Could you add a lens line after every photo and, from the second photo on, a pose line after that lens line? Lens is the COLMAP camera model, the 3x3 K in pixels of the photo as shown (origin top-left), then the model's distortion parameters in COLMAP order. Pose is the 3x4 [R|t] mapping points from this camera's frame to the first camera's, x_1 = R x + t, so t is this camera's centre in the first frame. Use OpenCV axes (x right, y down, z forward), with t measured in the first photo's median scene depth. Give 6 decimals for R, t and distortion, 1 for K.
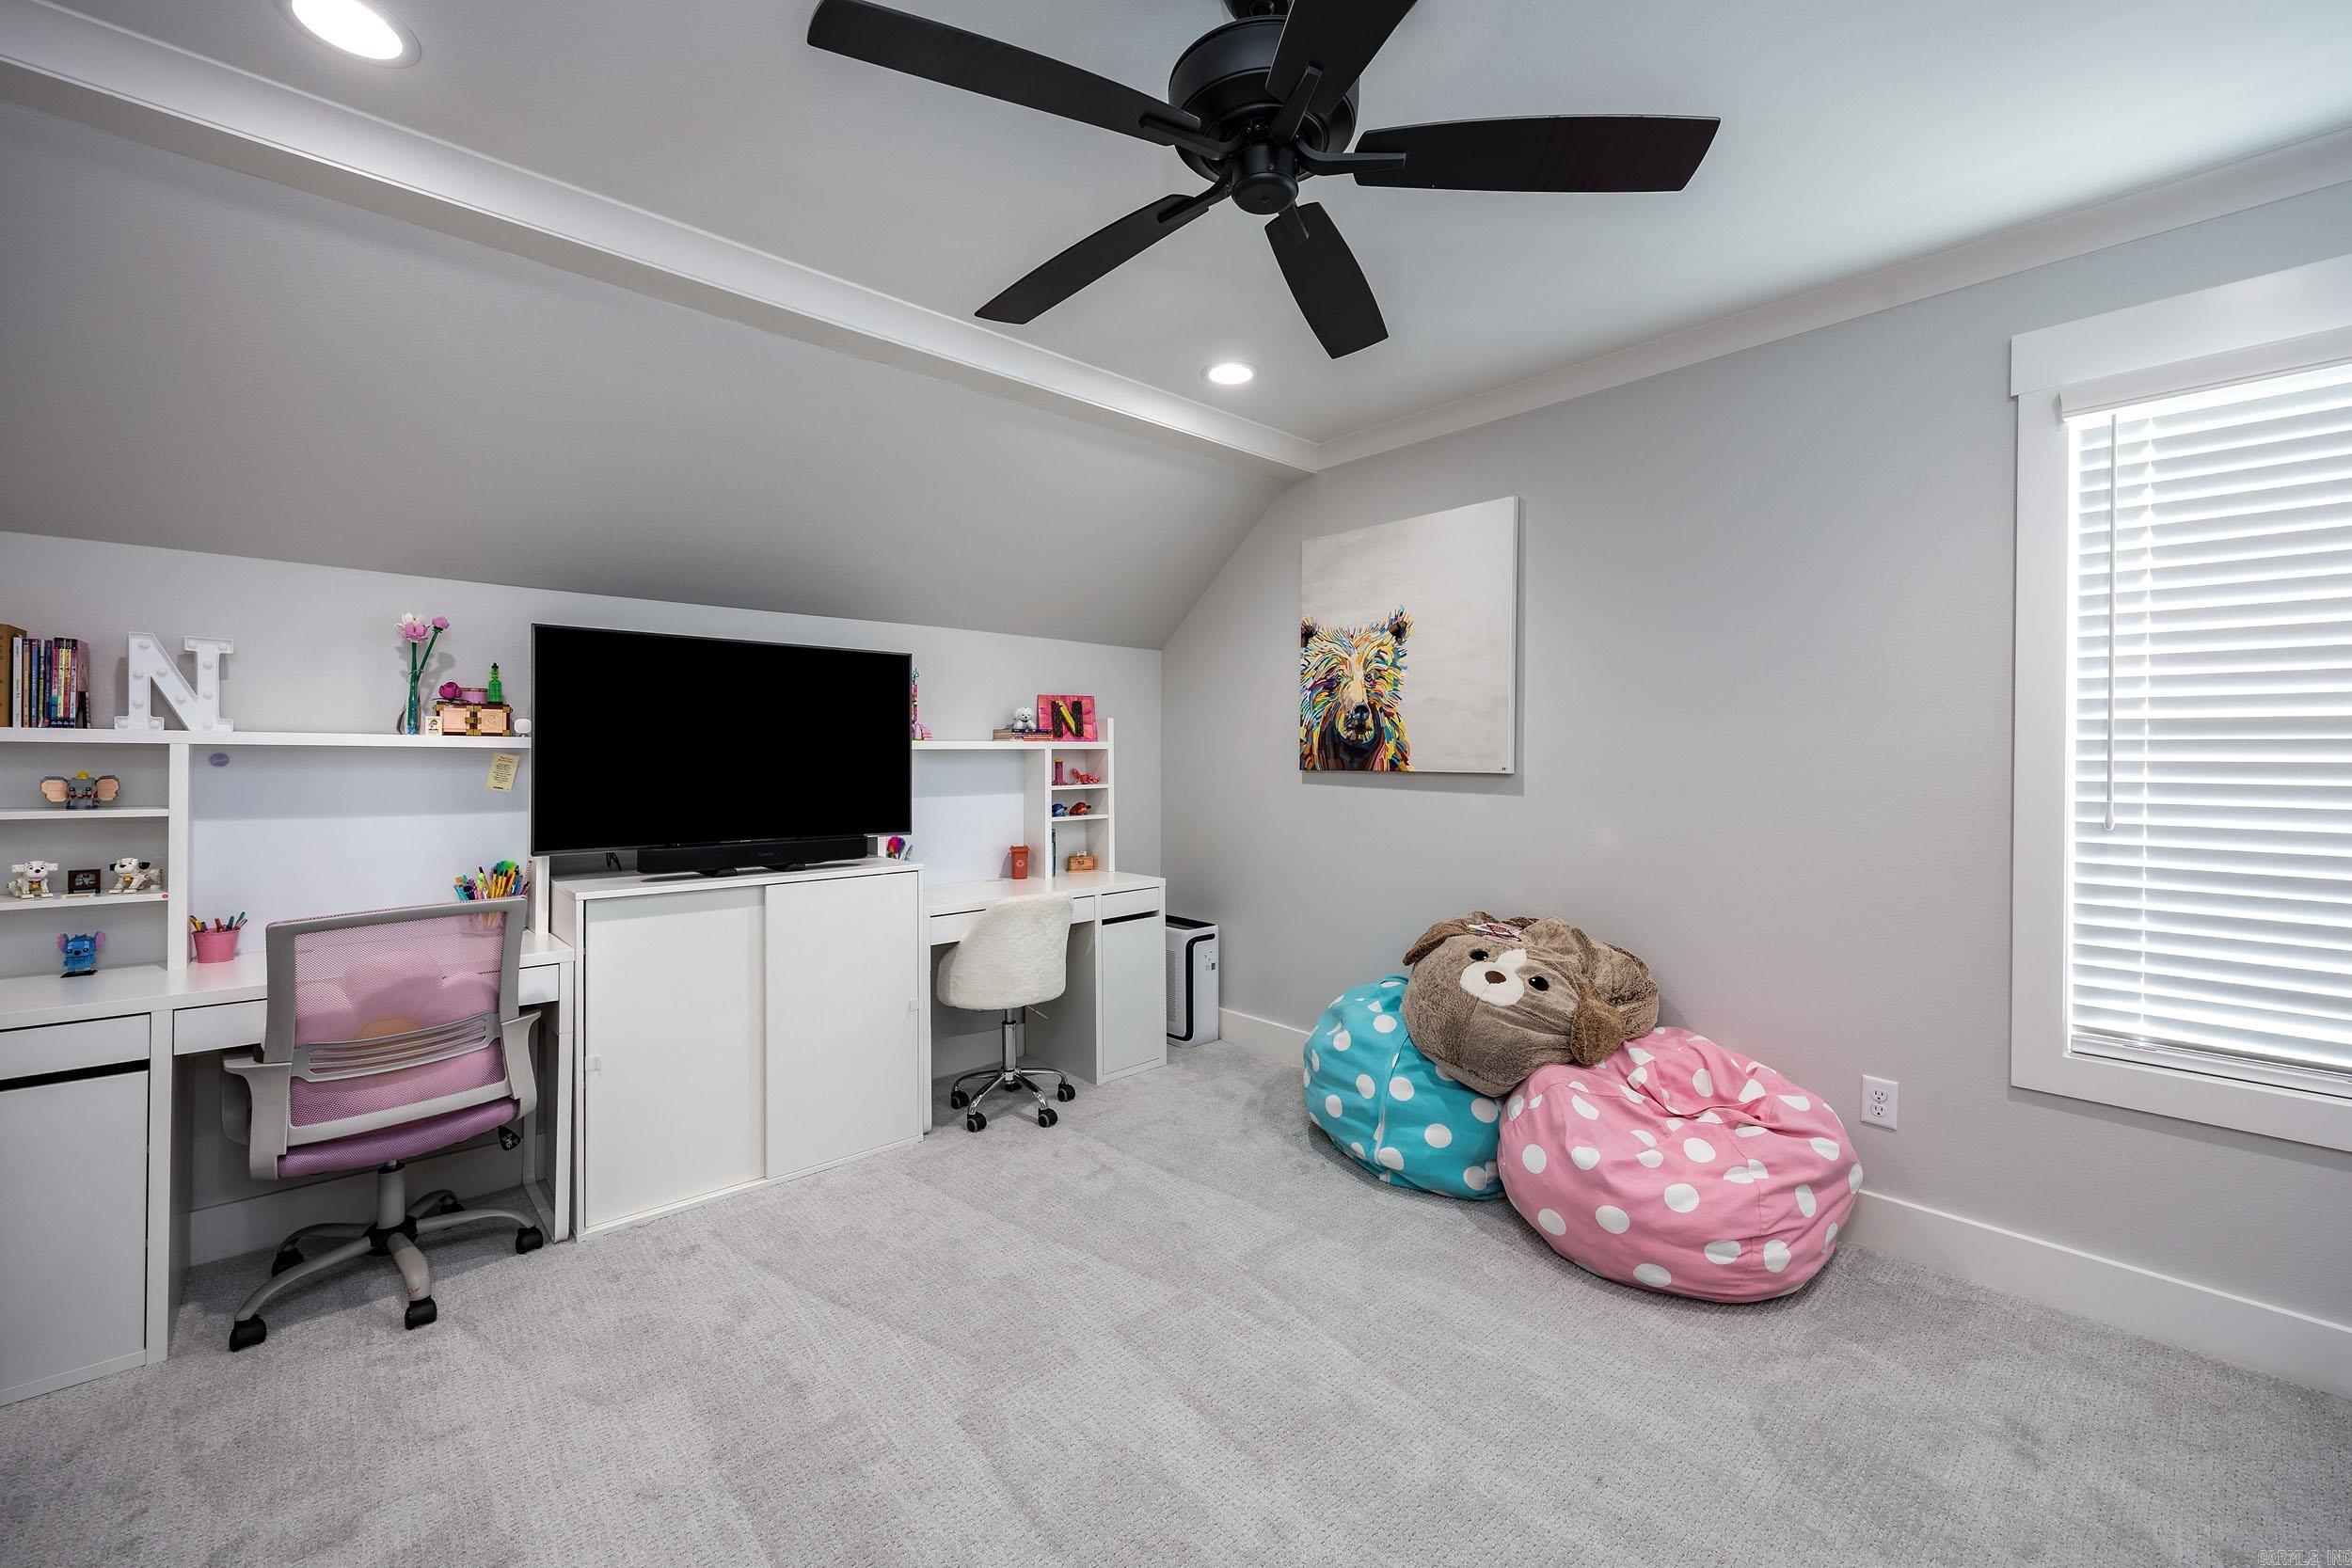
lens RADIAL K [[955.2, 0, 1177.5], [0, 955.2, 764.2], [0, 0, 1]] dist [-0.001848, -0.000427]
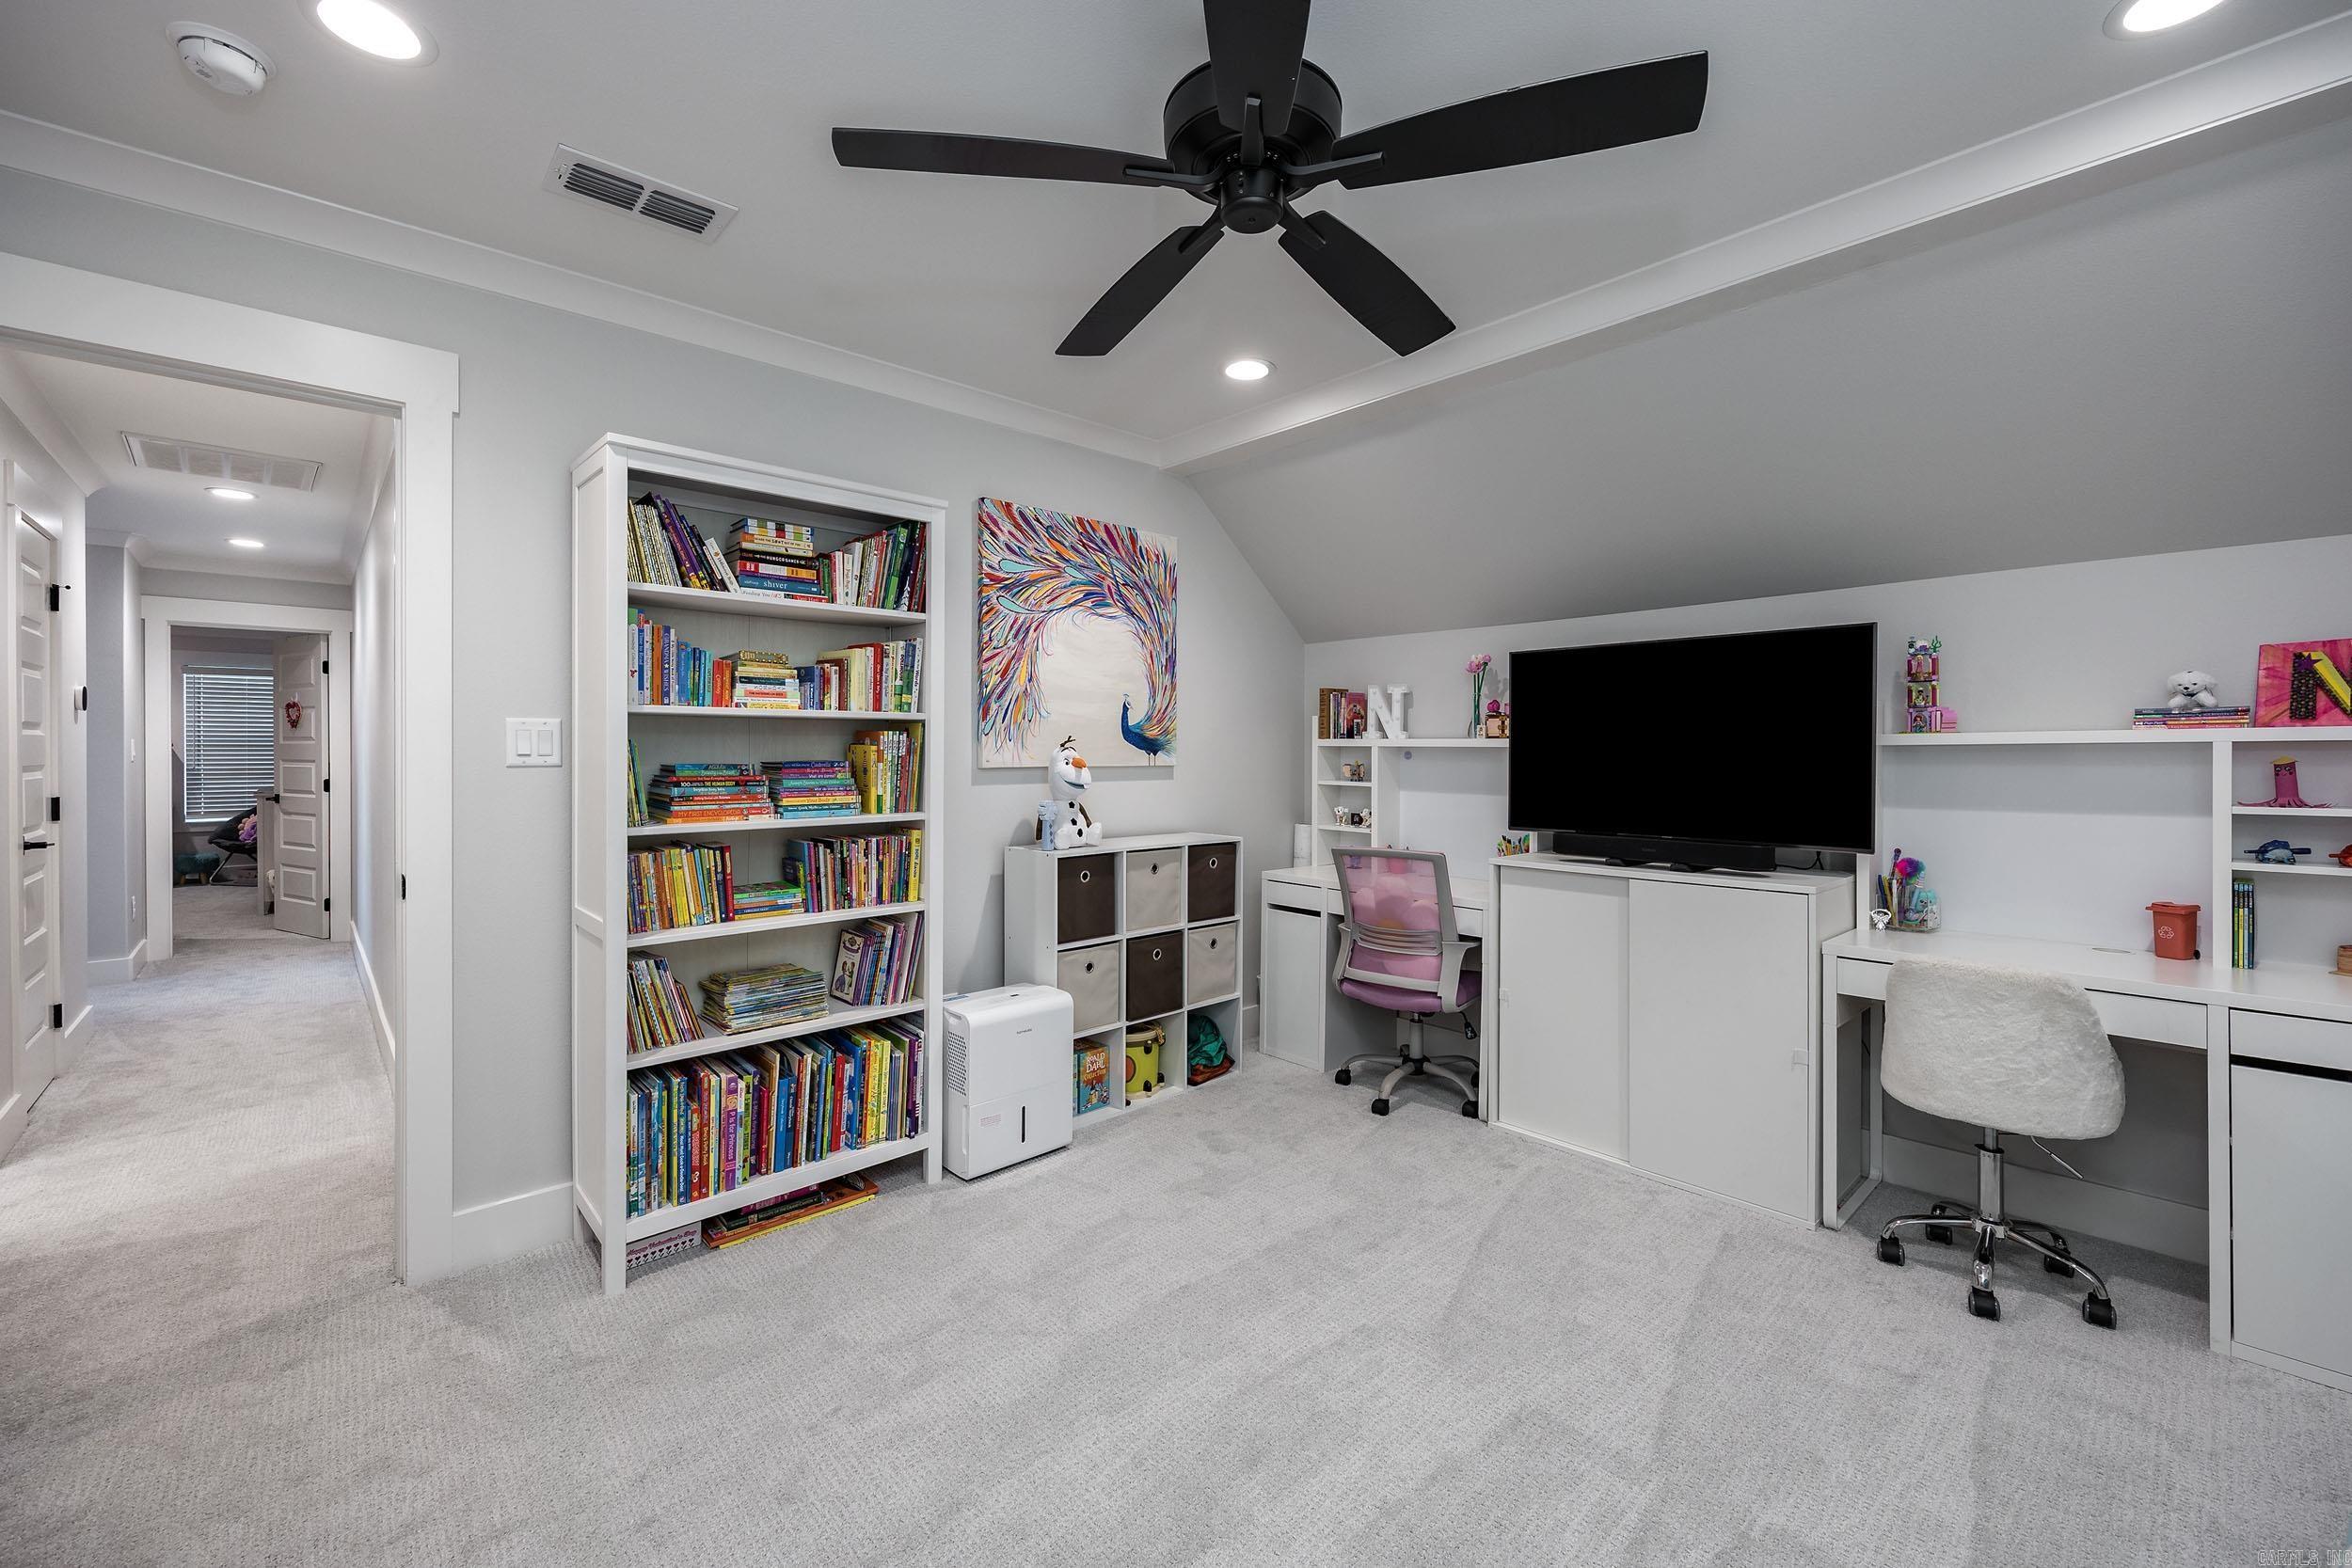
lens RADIAL K [[955.2, 0, 1118.8], [0, 955.2, 755.7], [0, 0, 1]] dist [-0.001848, -0.000427]
pose [[-0.047874, 0.001263, -0.998853, 0.663457], [-0.010177, 0.999947, 0.001752, -0.002234], [0.998802, 0.010249, -0.047858, 0.528372]]
